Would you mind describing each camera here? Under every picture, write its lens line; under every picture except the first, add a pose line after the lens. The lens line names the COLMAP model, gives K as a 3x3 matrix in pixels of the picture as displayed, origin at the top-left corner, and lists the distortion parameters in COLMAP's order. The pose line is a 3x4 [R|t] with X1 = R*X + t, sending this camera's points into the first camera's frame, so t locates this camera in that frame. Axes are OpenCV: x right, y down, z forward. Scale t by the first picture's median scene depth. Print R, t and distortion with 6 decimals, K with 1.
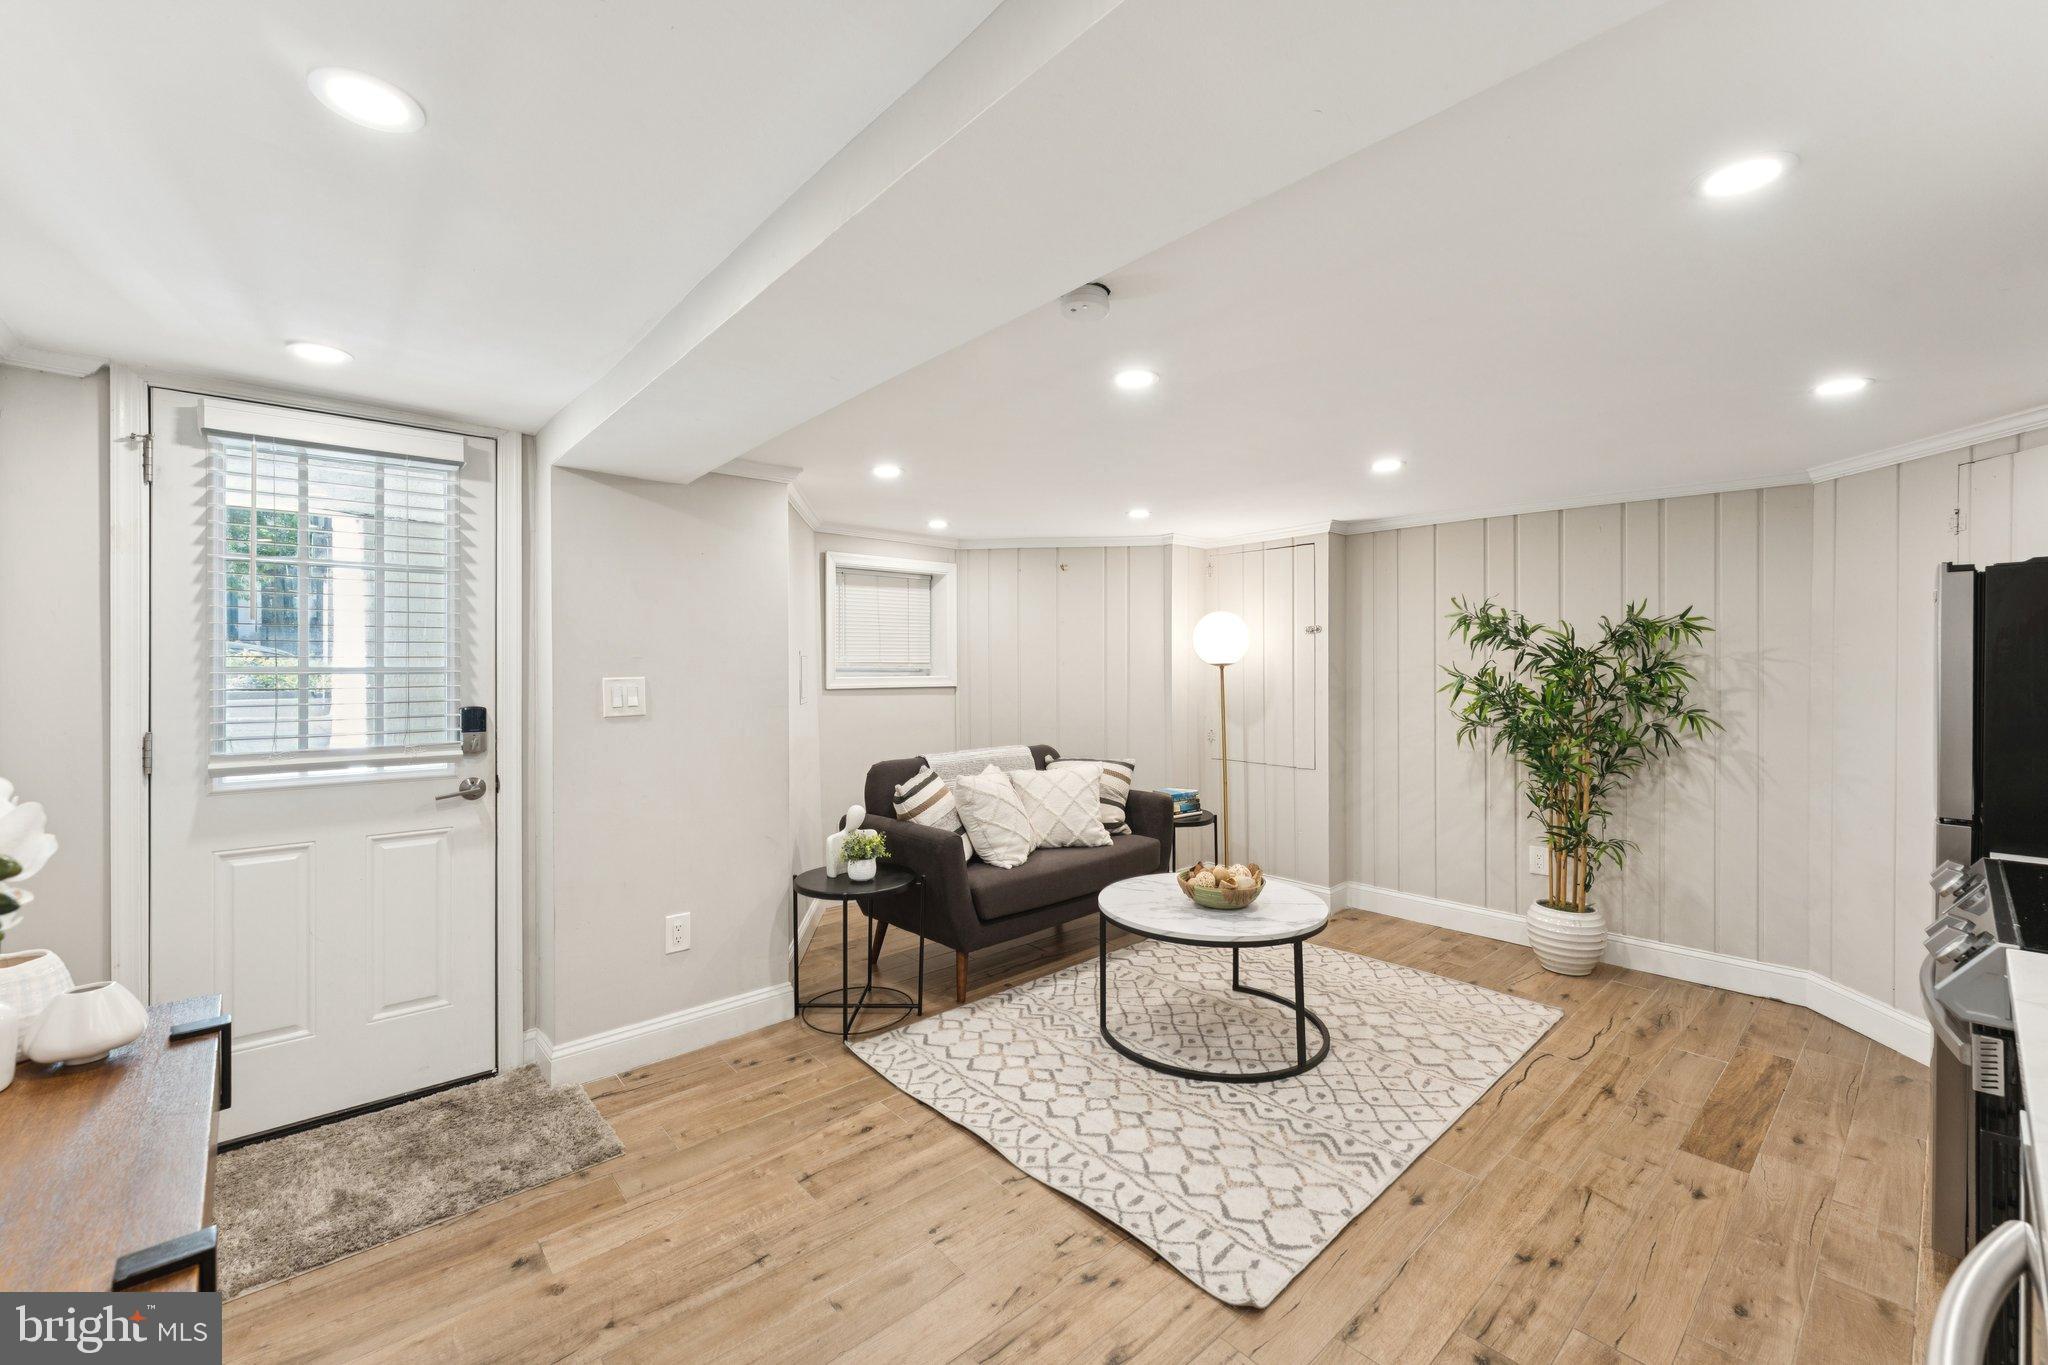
lens RADIAL K [[832.3, 0, 1024.4], [0, 832.3, 673.1], [0, 0, 1]] dist [-0.001693, -0.000016]
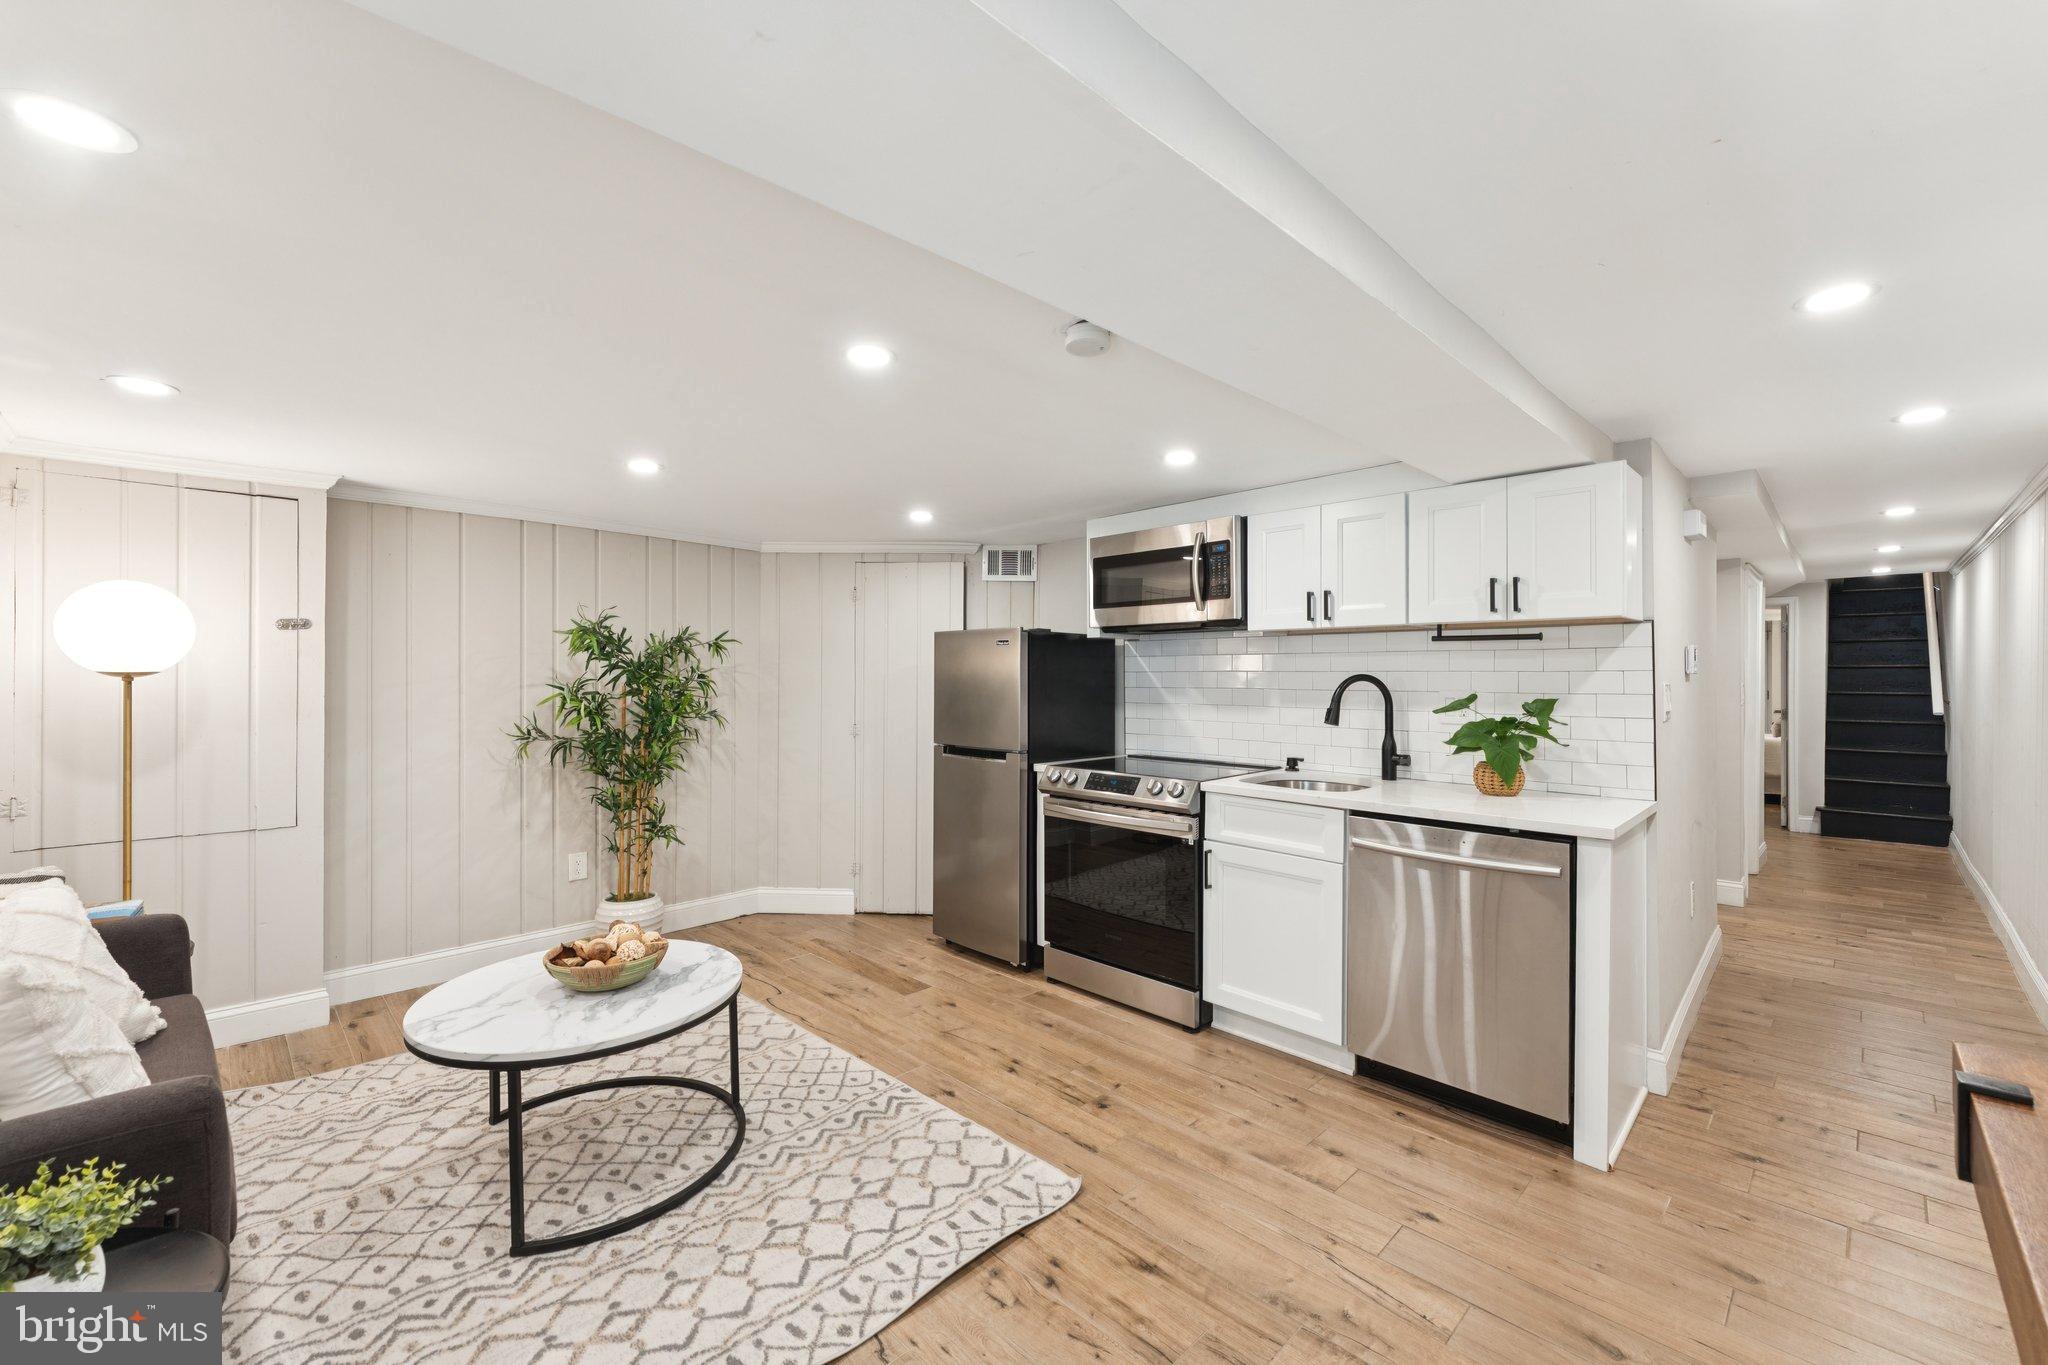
lens RADIAL K [[832.3, 0, 1024.4], [0, 832.3, 673.1], [0, 0, 1]] dist [-0.001693, -0.000016]
pose [[-0.052840, 0.004650, 0.998592, -0.635060], [0.007988, 0.999959, -0.004234, -0.006429], [-0.998571, 0.007753, -0.052875, 0.733113]]
